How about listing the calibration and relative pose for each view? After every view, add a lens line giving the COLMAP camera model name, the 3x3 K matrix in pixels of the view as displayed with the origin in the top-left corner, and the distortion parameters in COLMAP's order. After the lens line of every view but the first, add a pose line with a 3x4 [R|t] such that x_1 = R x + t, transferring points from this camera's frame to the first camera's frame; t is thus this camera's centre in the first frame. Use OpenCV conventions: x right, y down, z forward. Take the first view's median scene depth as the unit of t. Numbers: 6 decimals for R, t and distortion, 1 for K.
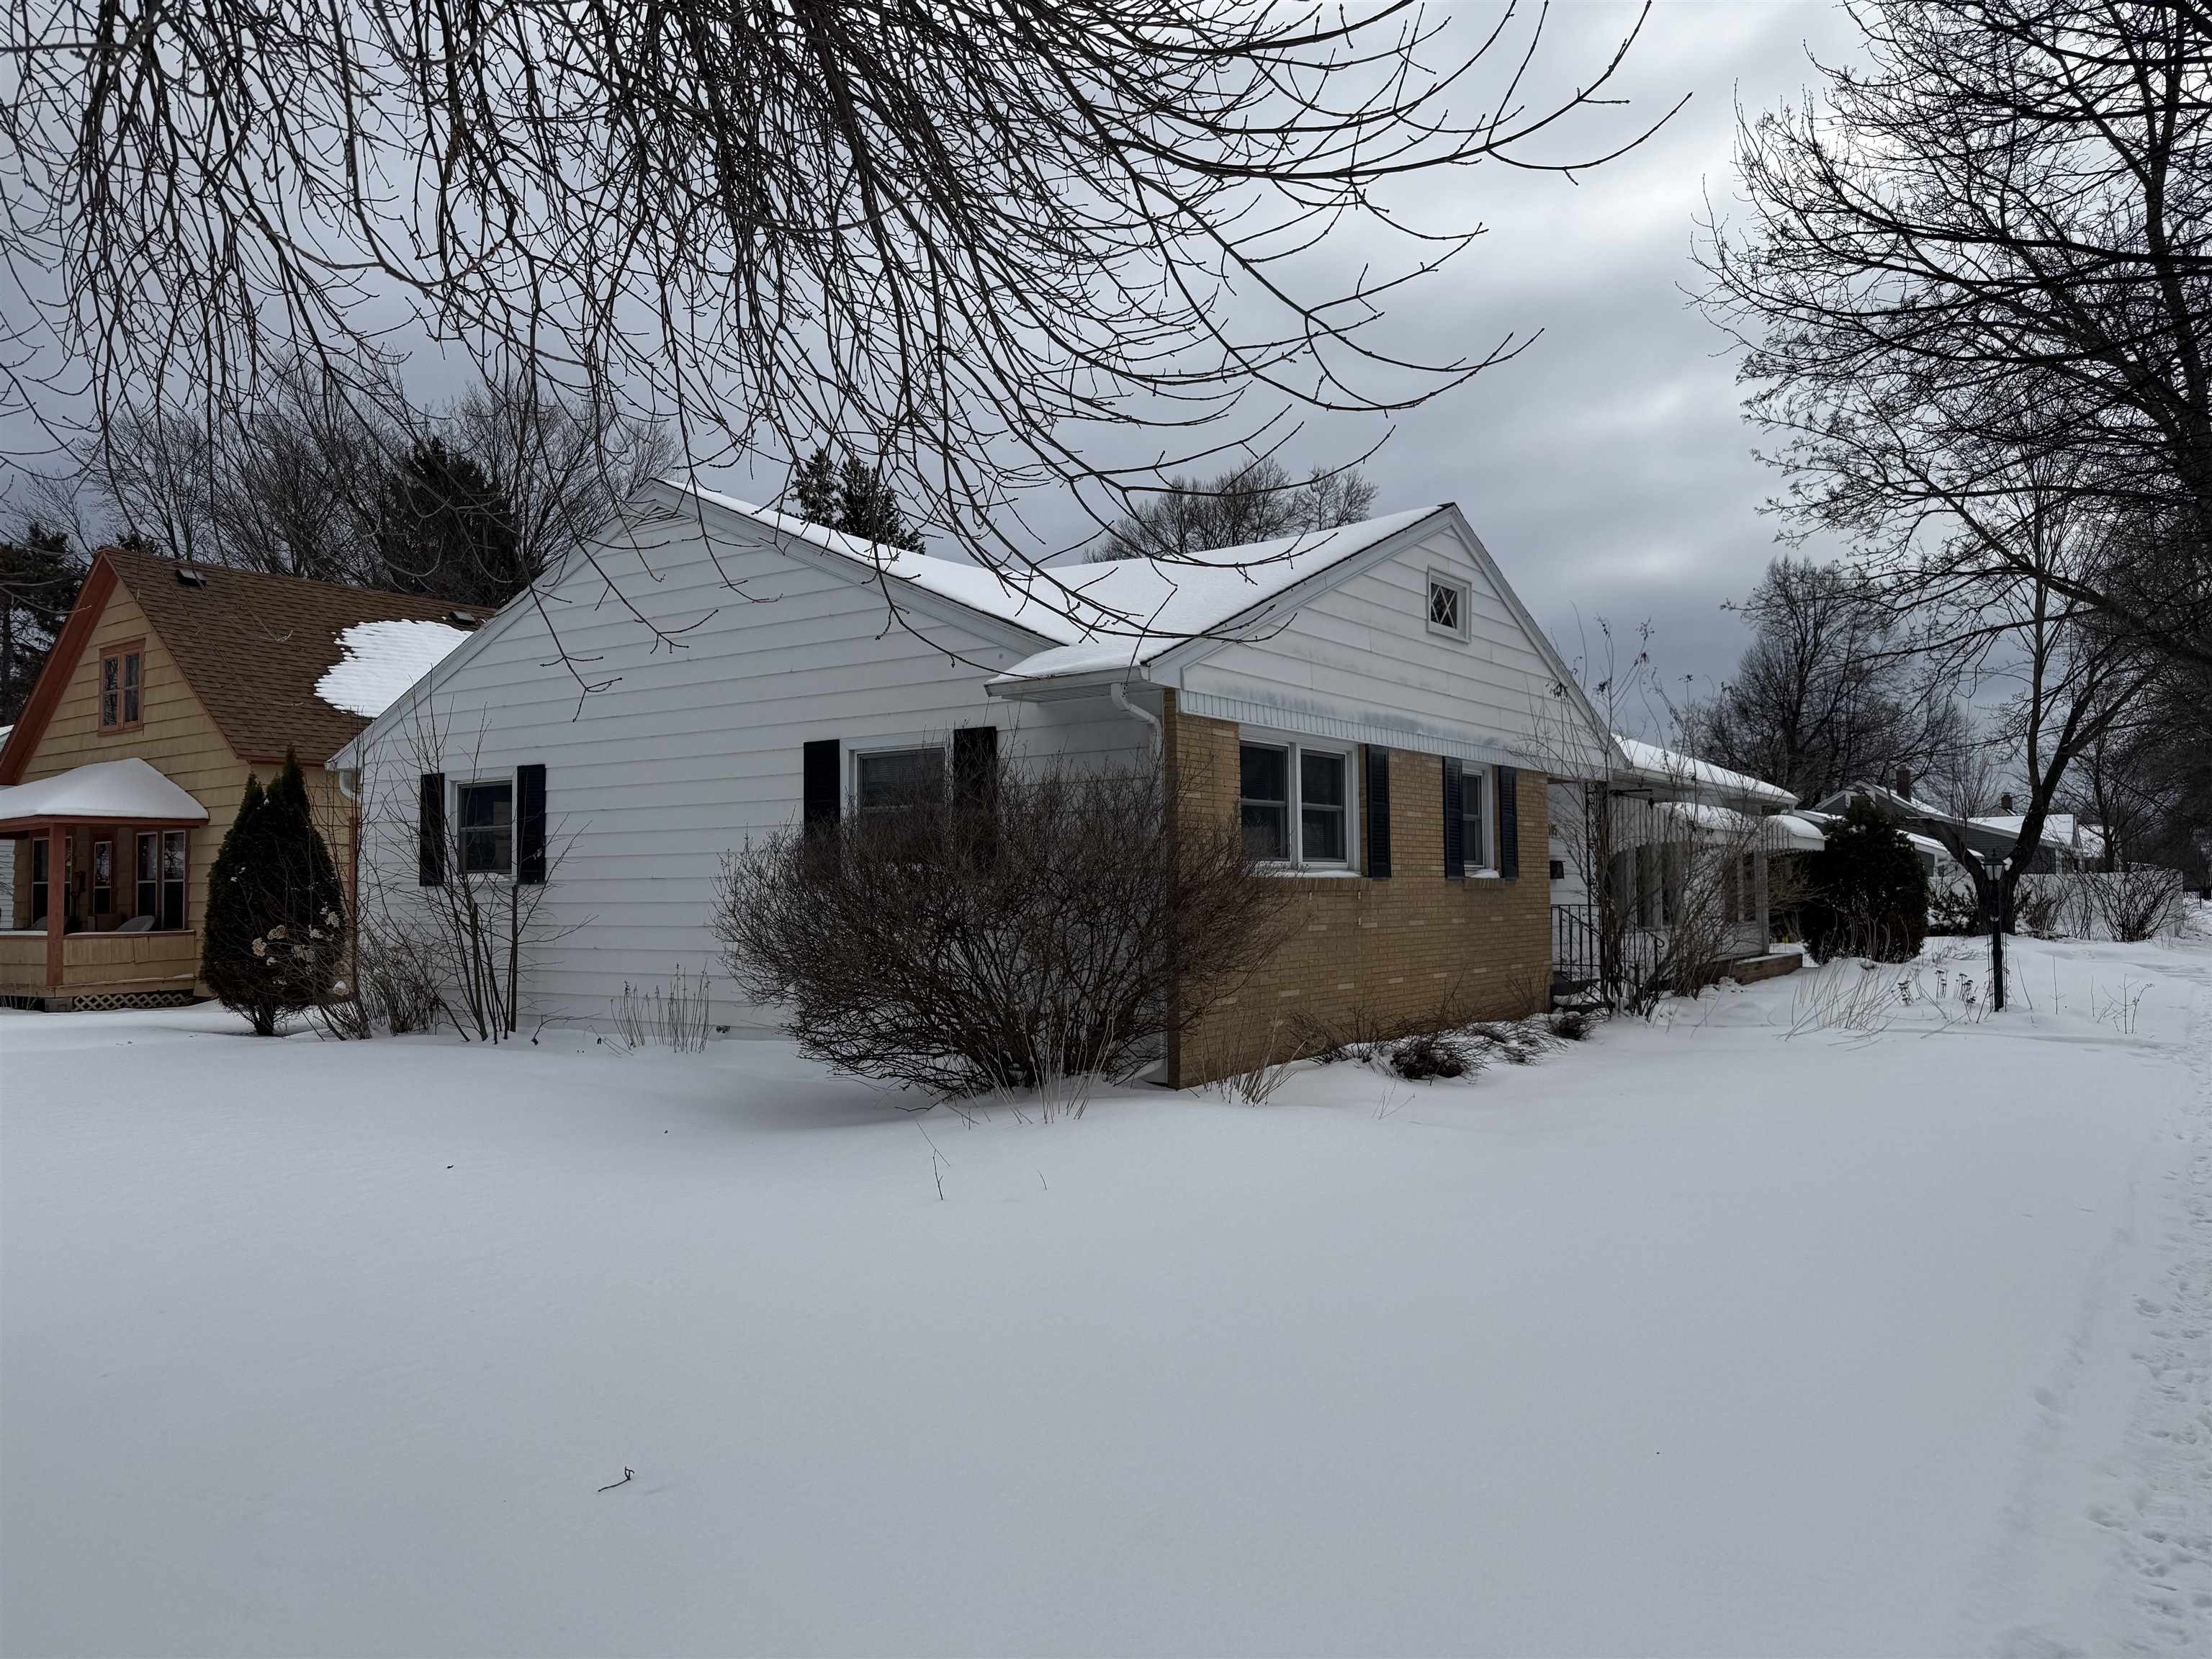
lens RADIAL K [[1571.0, 0, 1106.0], [0, 1571.0, 829.5], [0, 0, 1]] dist [0.110267, -0.191600]
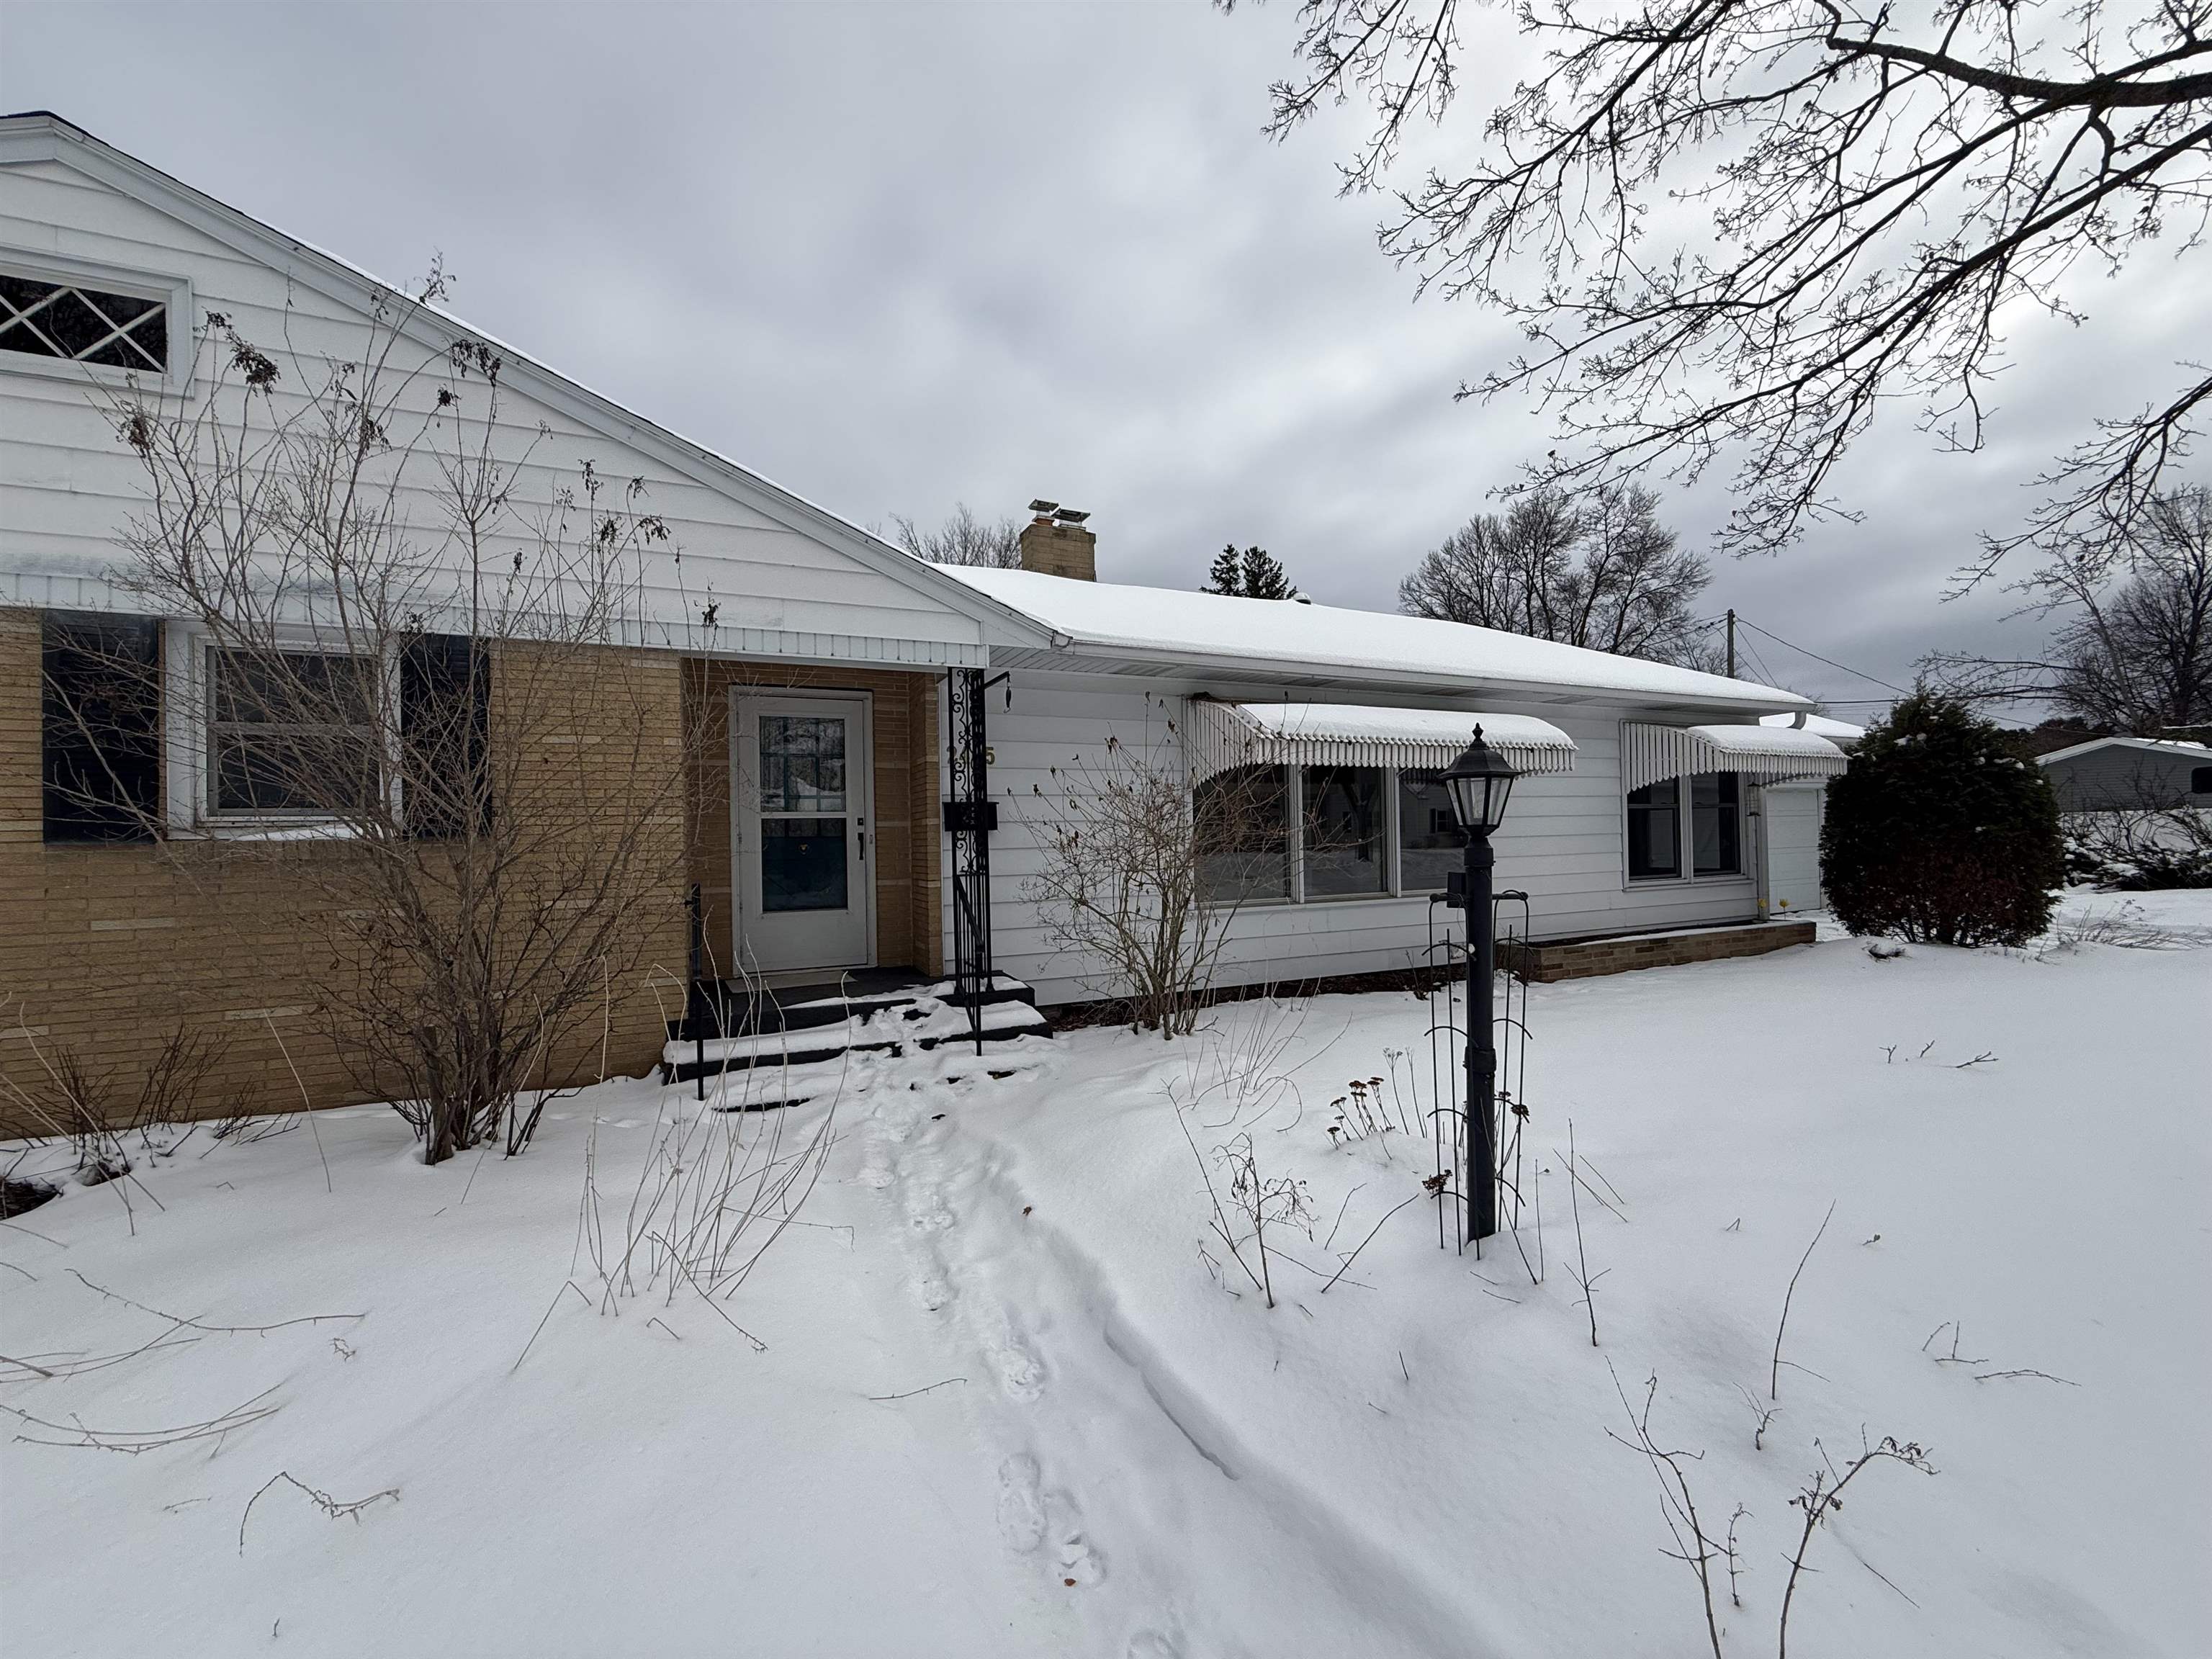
lens RADIAL K [[889.2, 0, 1101.2], [0, 889.2, 831.7], [0, 0, 1]] dist [-0.006678, 0.000054]
pose [[0.866795, -0.011622, -0.498528, 0.721069], [0.031473, 0.999010, 0.031431, 0.031236], [0.497670, -0.042935, 0.866303, 1.009814]]
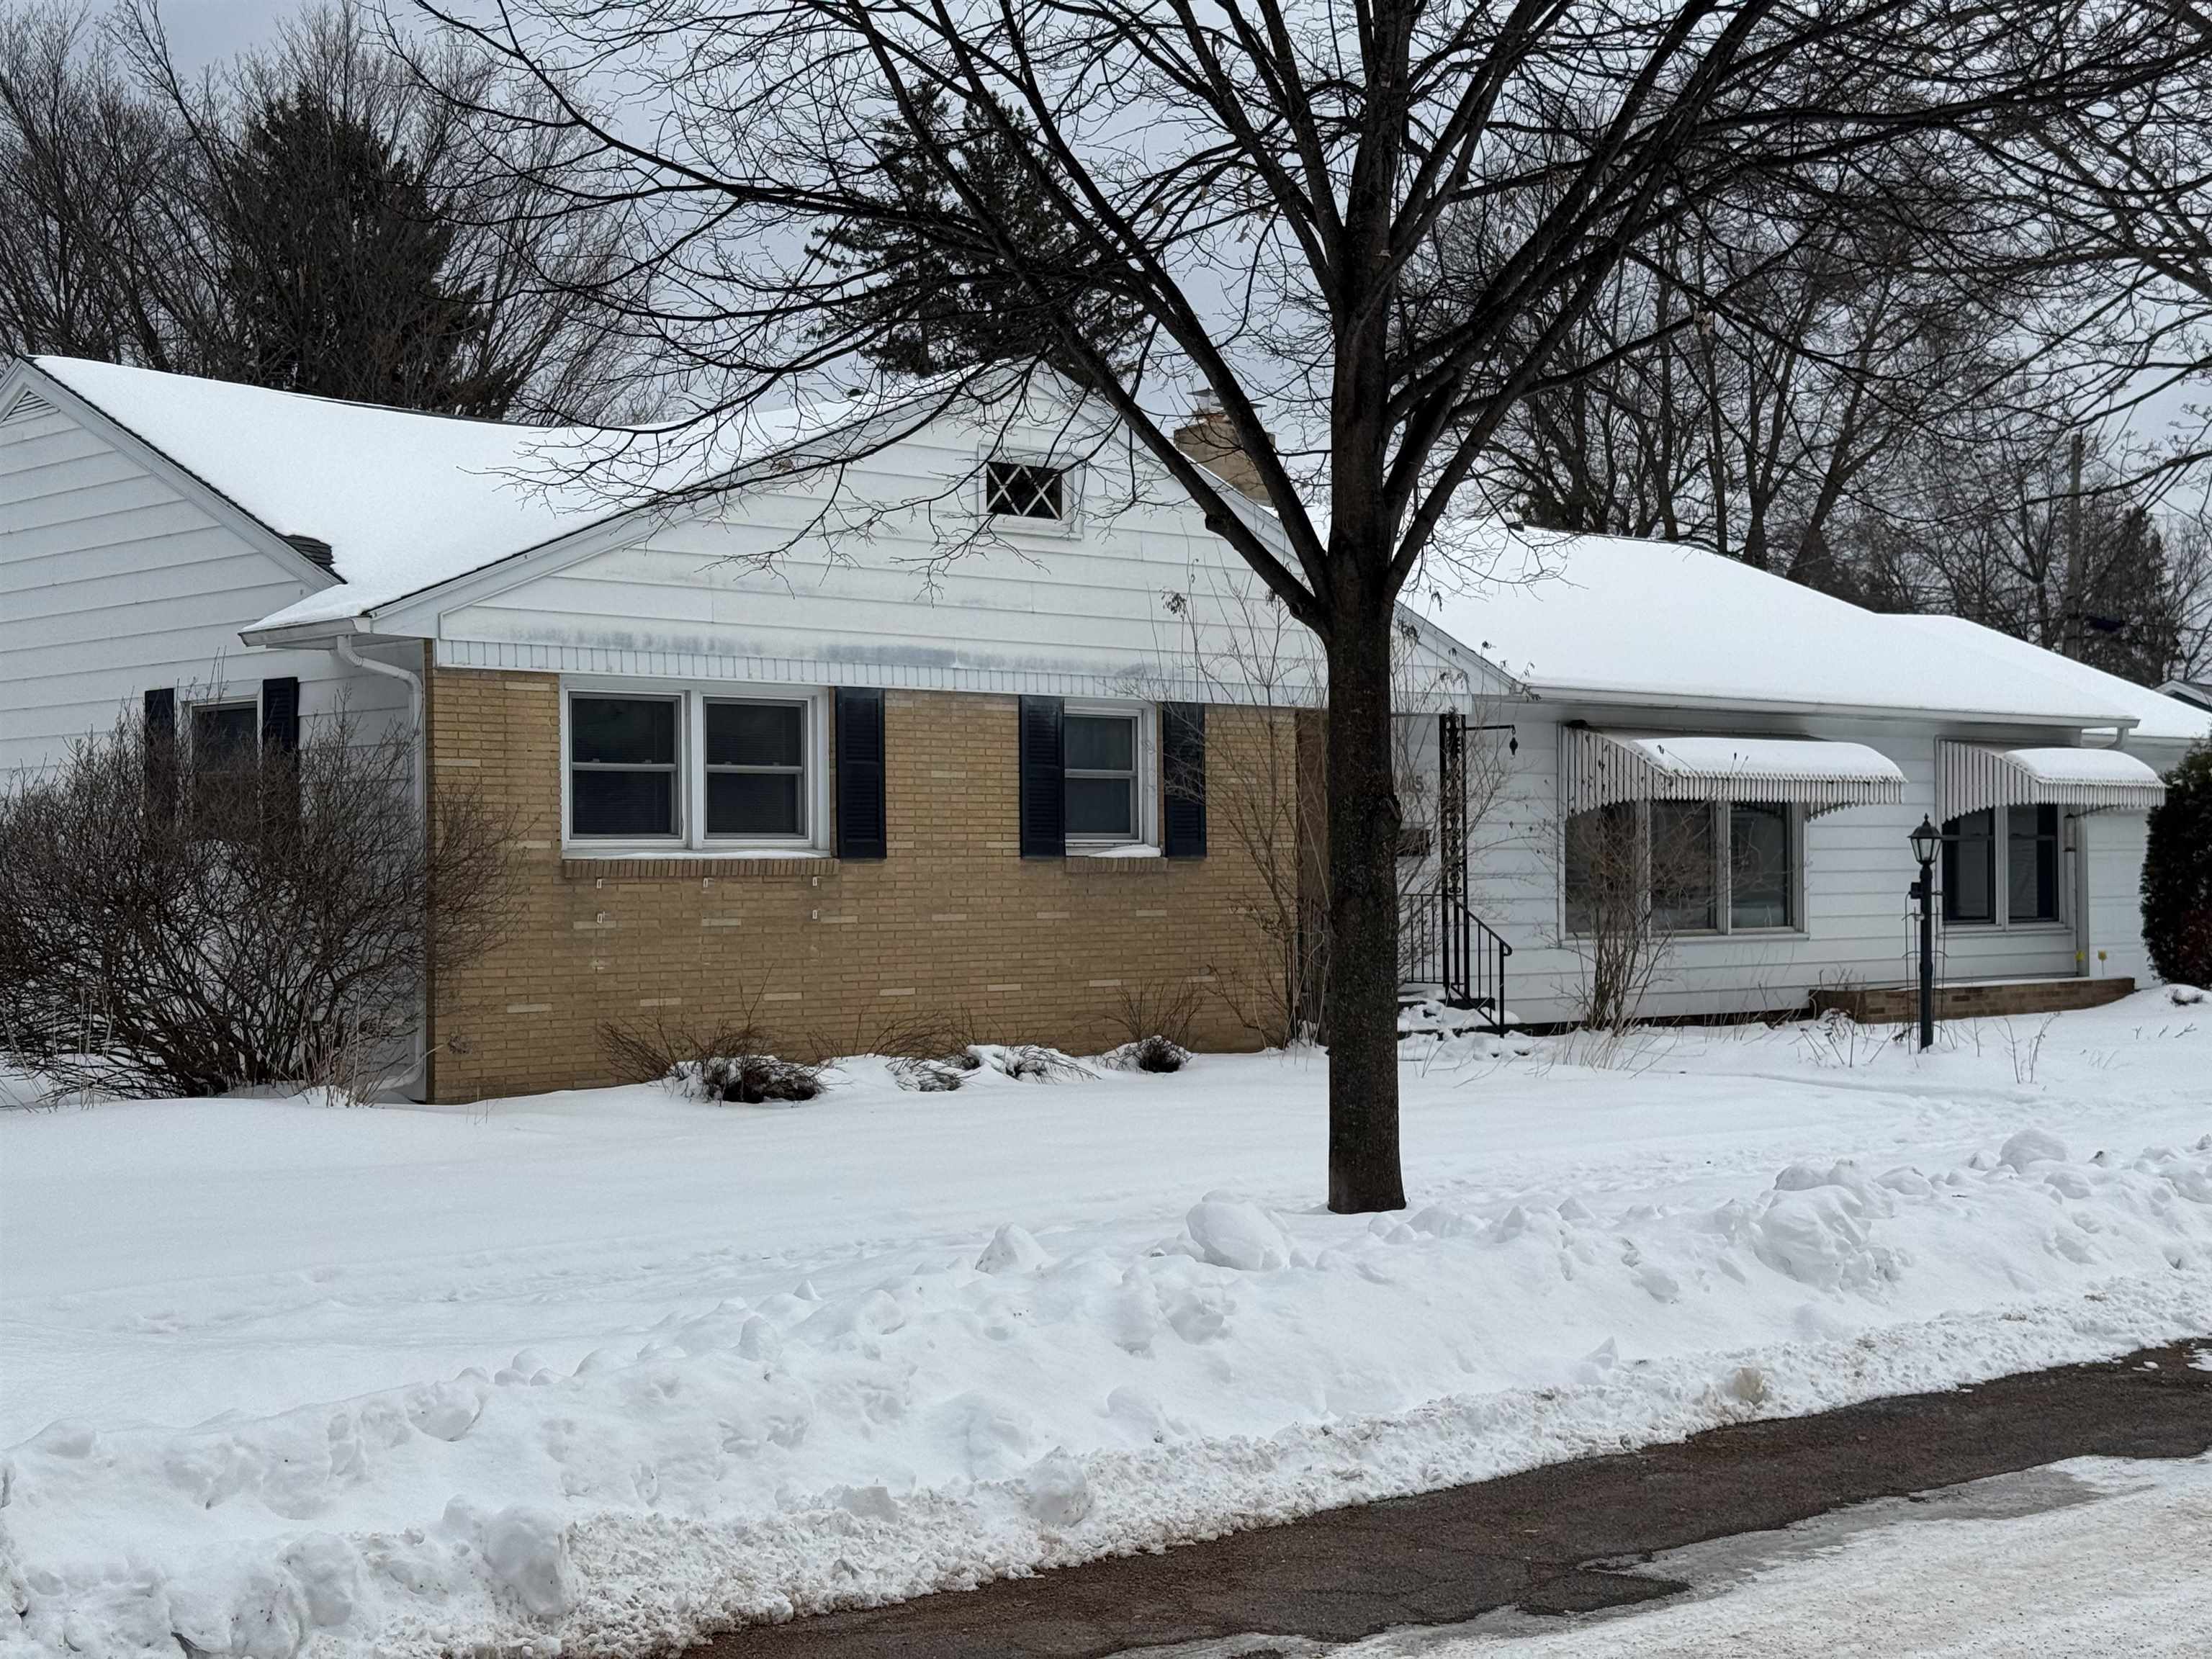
lens RADIAL K [[3129.0, 0, 1100.4], [0, 3129.0, 845.6], [0, 0, 1]] dist [0.121303, -0.253446]
pose [[0.977749, 0.001922, -0.209769, 0.615553], [0.005151, 0.999437, 0.033167, -0.026185], [0.209715, -0.033510, 0.977188, -0.478237]]
